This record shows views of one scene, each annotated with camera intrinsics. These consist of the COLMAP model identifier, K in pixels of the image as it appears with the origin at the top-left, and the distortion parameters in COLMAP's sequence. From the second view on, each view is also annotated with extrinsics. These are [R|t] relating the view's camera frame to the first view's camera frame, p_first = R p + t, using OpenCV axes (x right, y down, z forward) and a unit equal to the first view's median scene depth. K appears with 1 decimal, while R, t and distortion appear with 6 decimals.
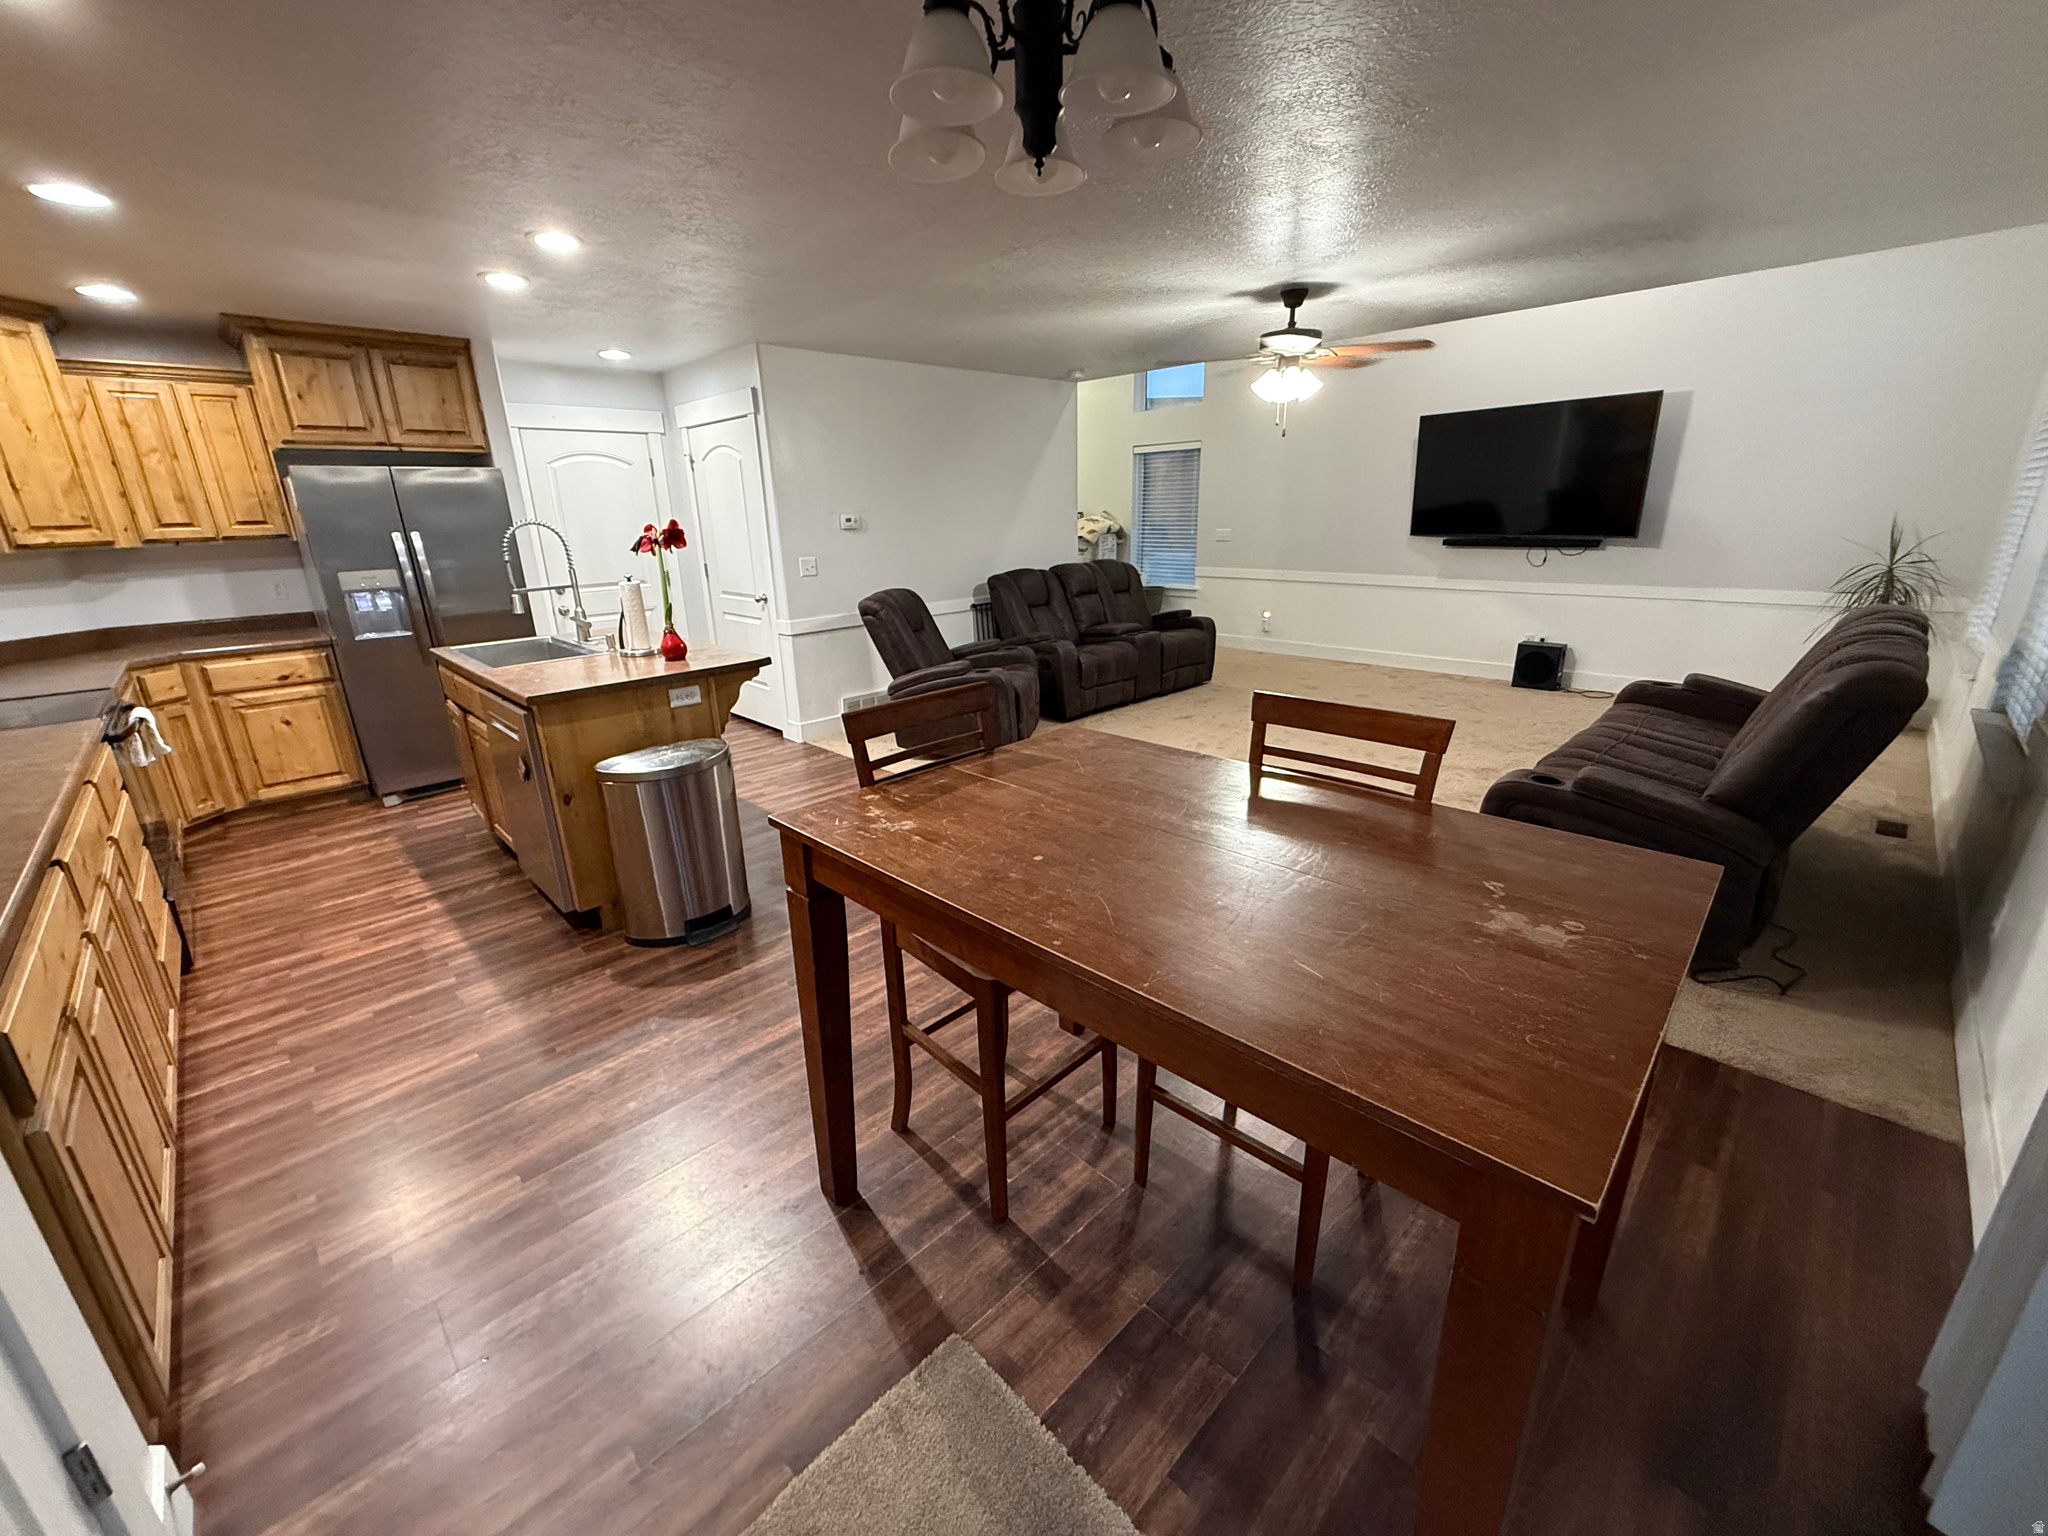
lens RADIAL K [[812.9, 0, 1014.5], [0, 812.9, 767.5], [0, 0, 1]] dist [-0.000910, -0.000196]
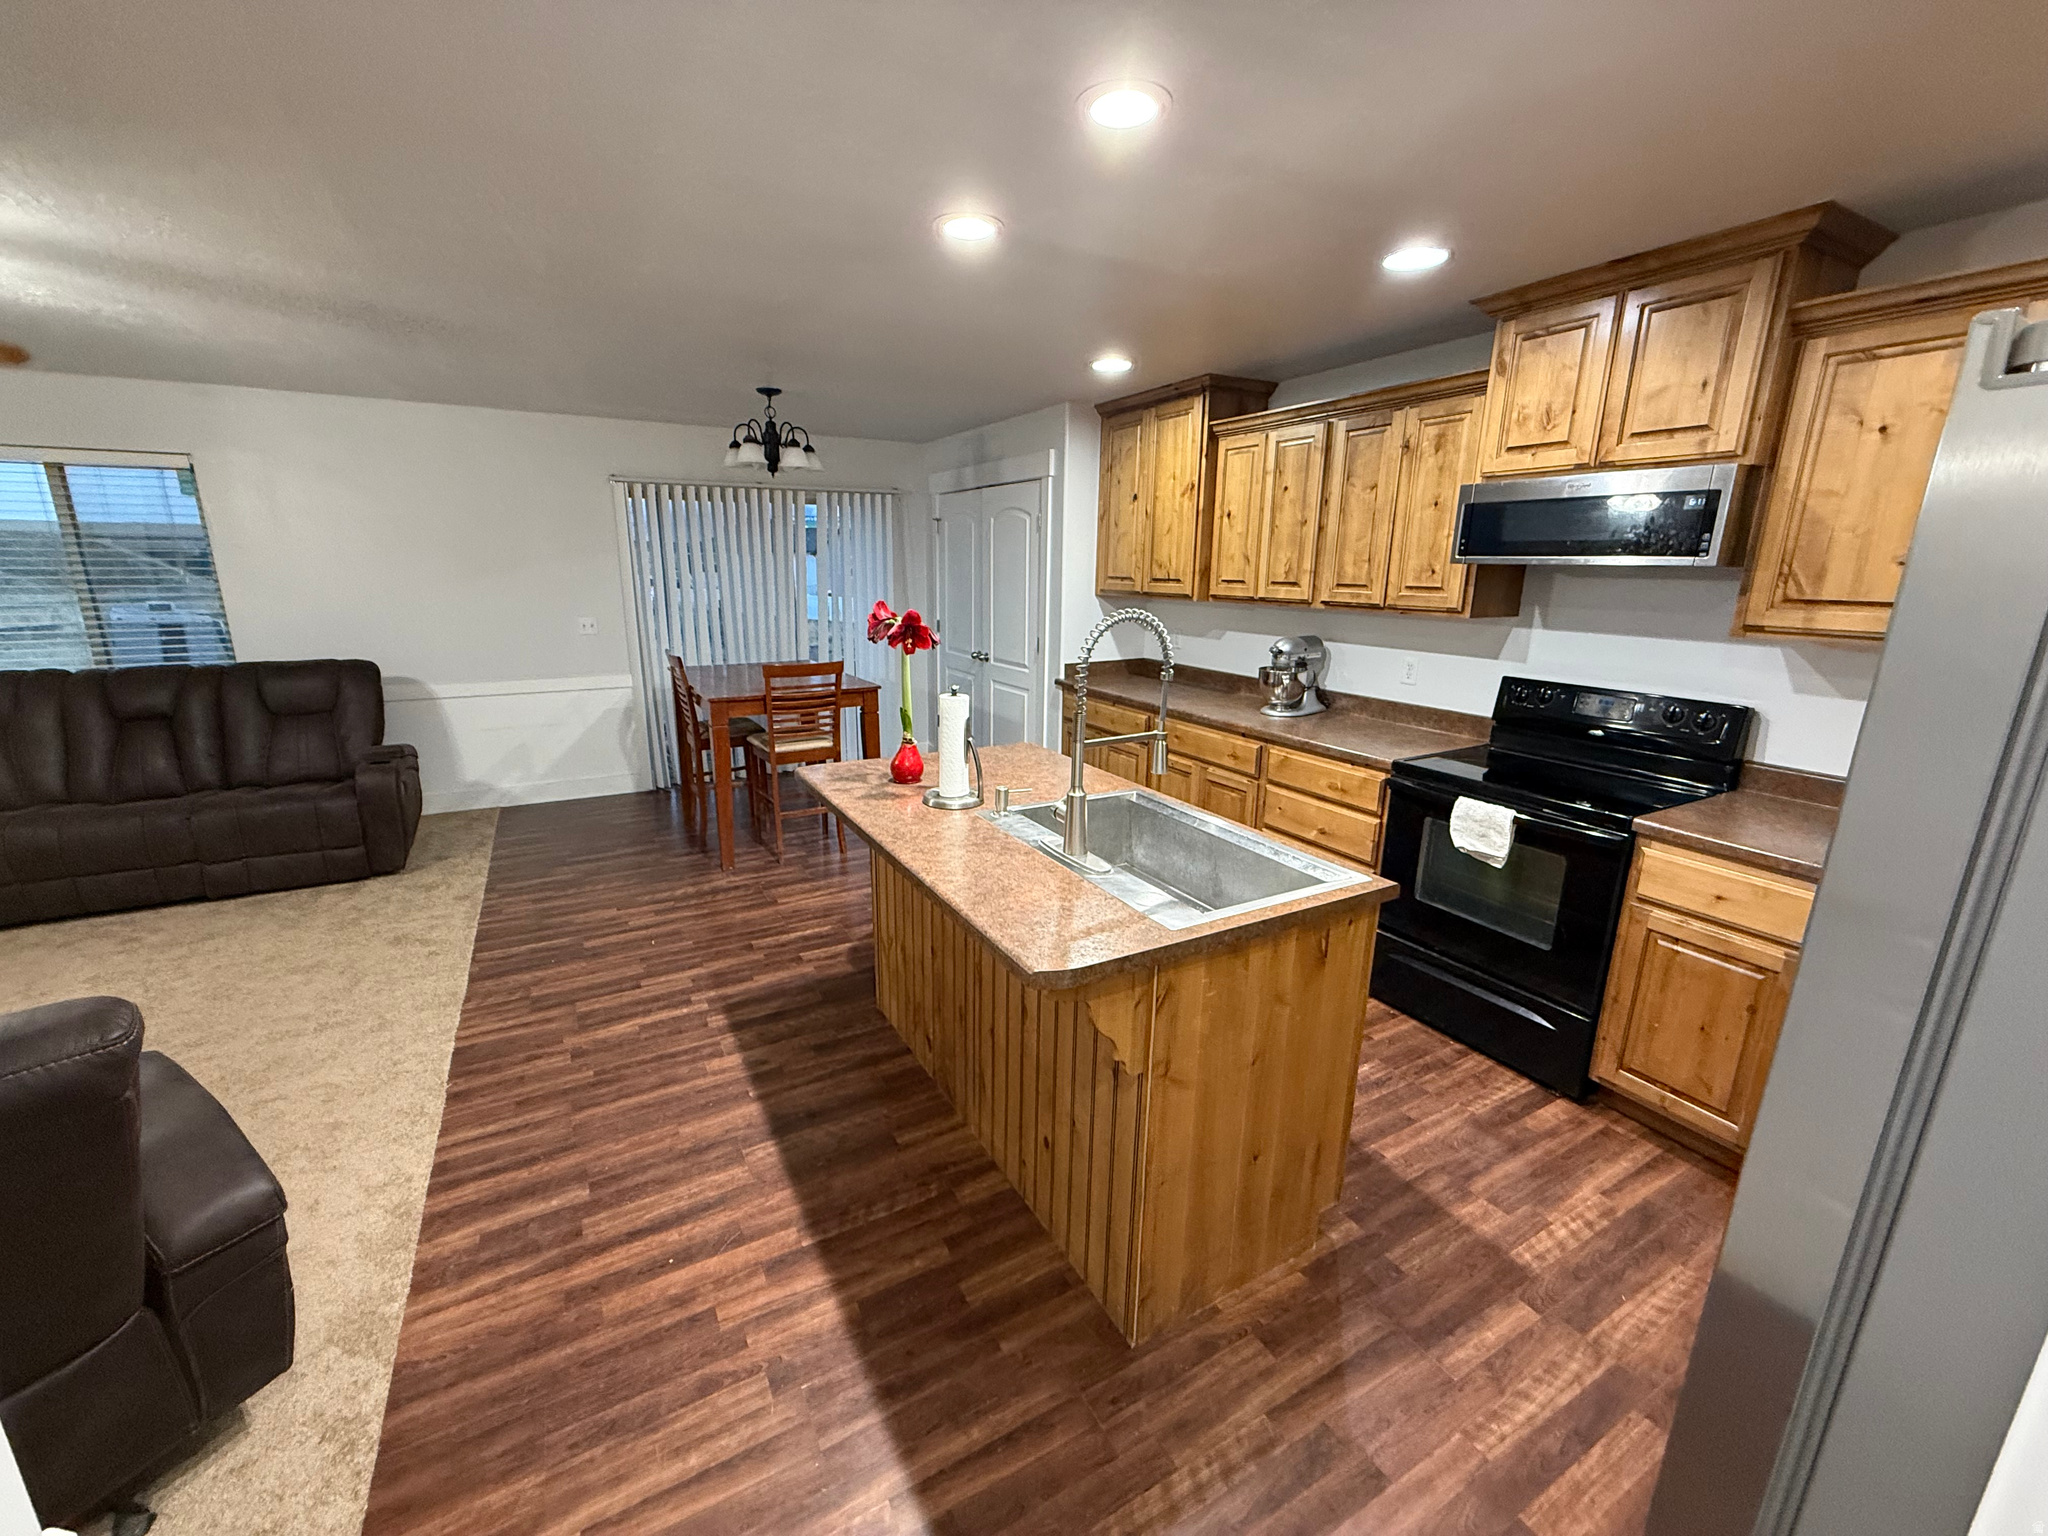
lens RADIAL K [[812.9, 0, 1012.2], [0, 812.9, 764.6], [0, 0, 1]] dist [-0.000910, -0.000196]
pose [[-0.964557, -0.050711, 0.258956, -0.619438], [0.092299, 0.854531, 0.511133, -0.459439], [-0.247206, 0.516919, -0.819563, 1.392737]]
